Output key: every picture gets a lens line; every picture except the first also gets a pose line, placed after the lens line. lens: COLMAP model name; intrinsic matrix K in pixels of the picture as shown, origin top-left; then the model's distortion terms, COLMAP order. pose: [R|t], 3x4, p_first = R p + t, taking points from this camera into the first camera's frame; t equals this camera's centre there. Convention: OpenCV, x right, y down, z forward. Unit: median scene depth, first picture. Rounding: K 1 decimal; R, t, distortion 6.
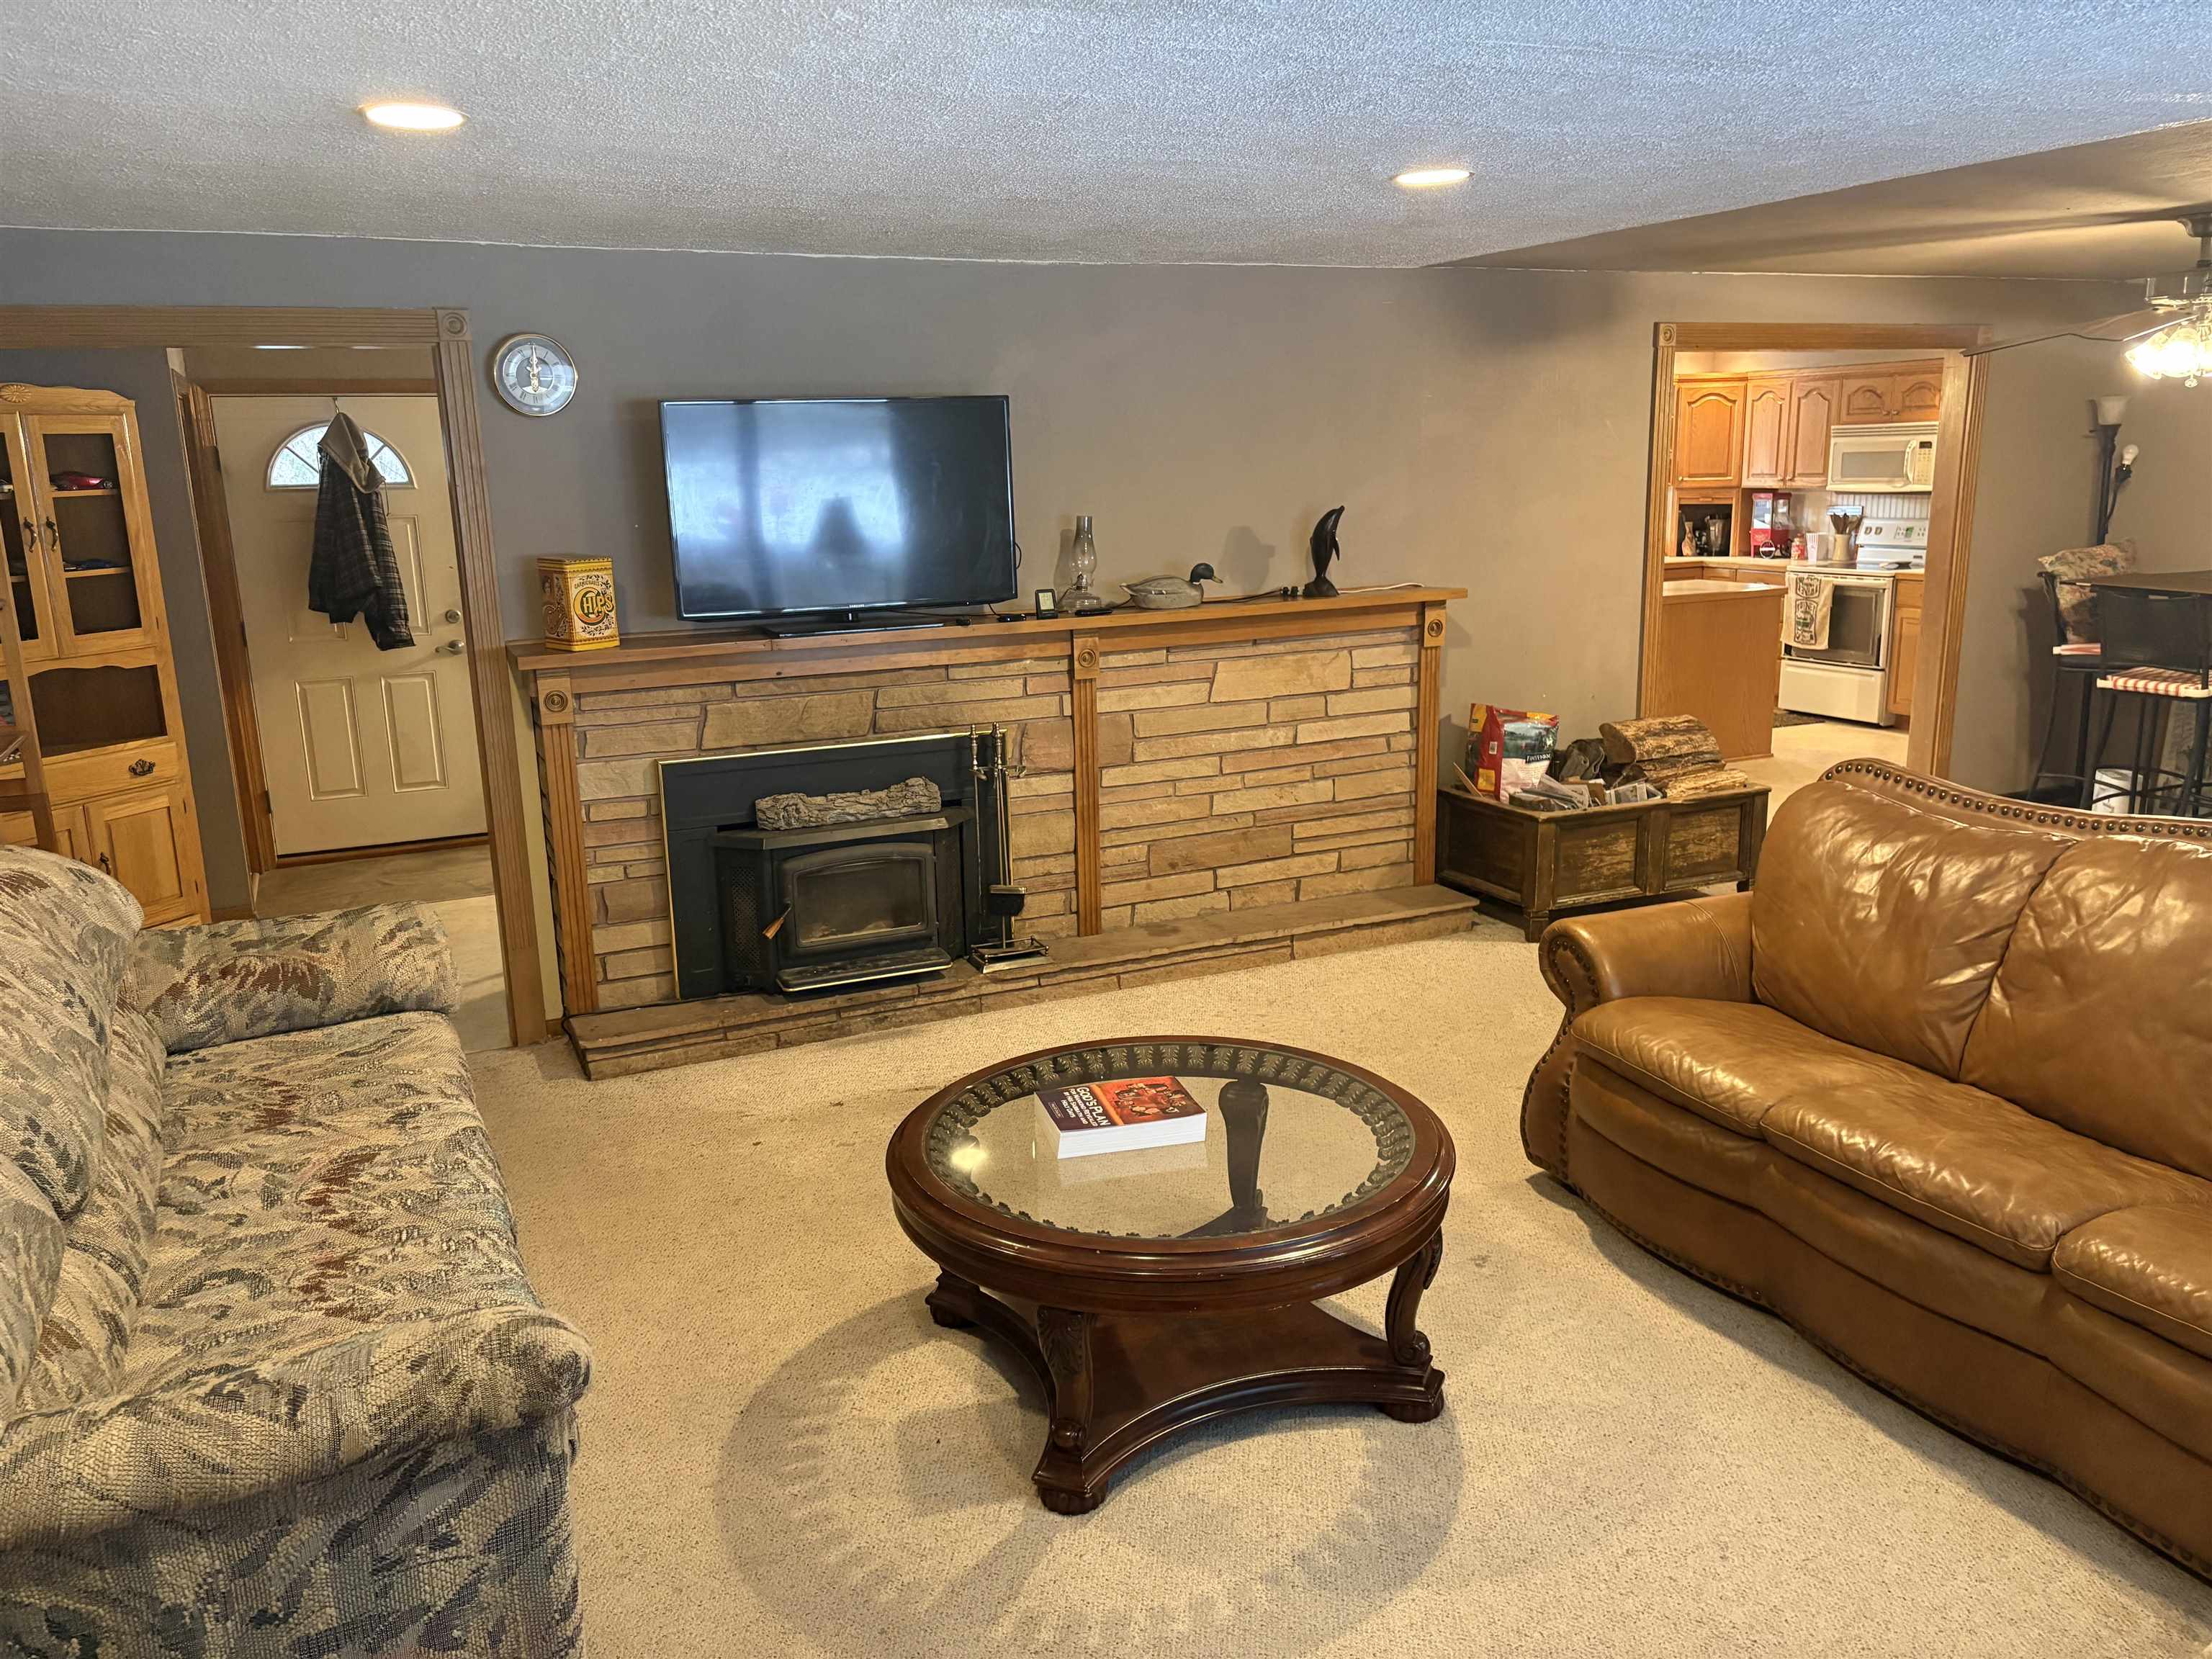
lens RADIAL K [[1666.1, 0, 1102.2], [0, 1666.1, 875.5], [0, 0, 1]] dist [0.020864, -0.011020]
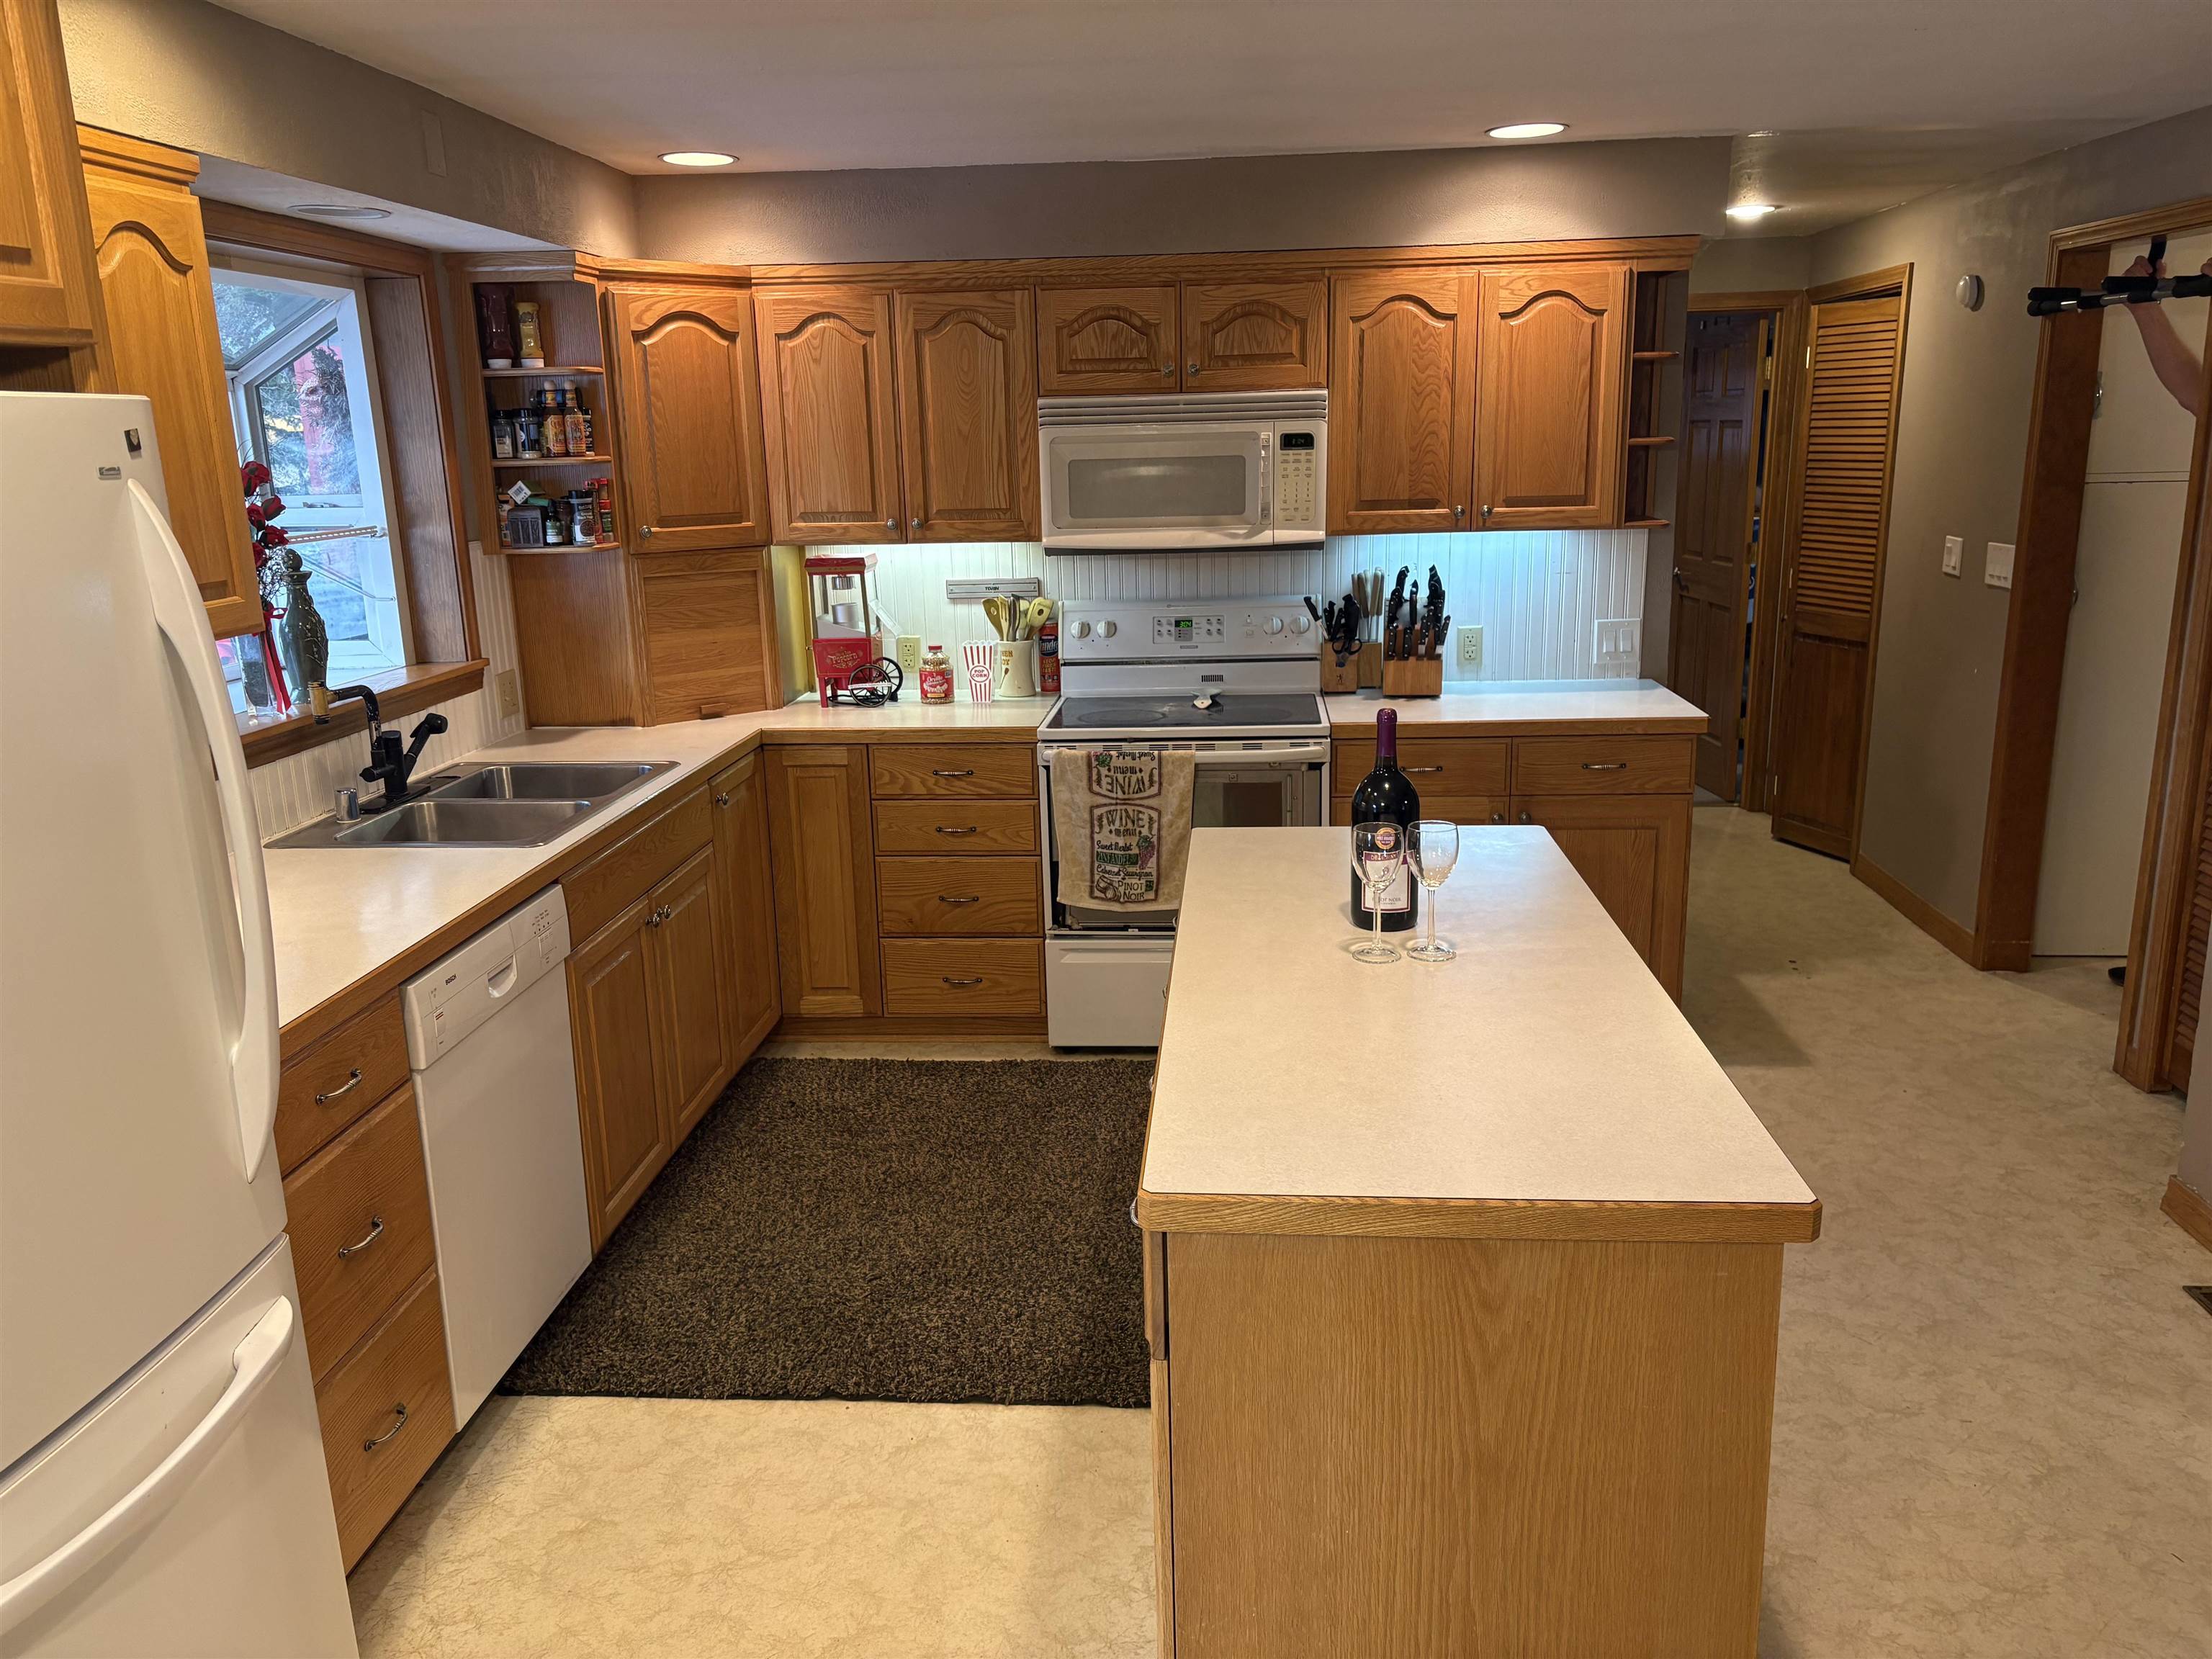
lens RADIAL K [[1666.1, 0, 1096.1], [0, 1666.1, 861.0], [0, 0, 1]] dist [0.020864, -0.011020]
pose [[0.494014, -0.202529, 0.845537, 0.059718], [0.224478, 0.969231, 0.101003, -0.201459], [-0.839976, 0.139907, 0.524277, 0.812433]]
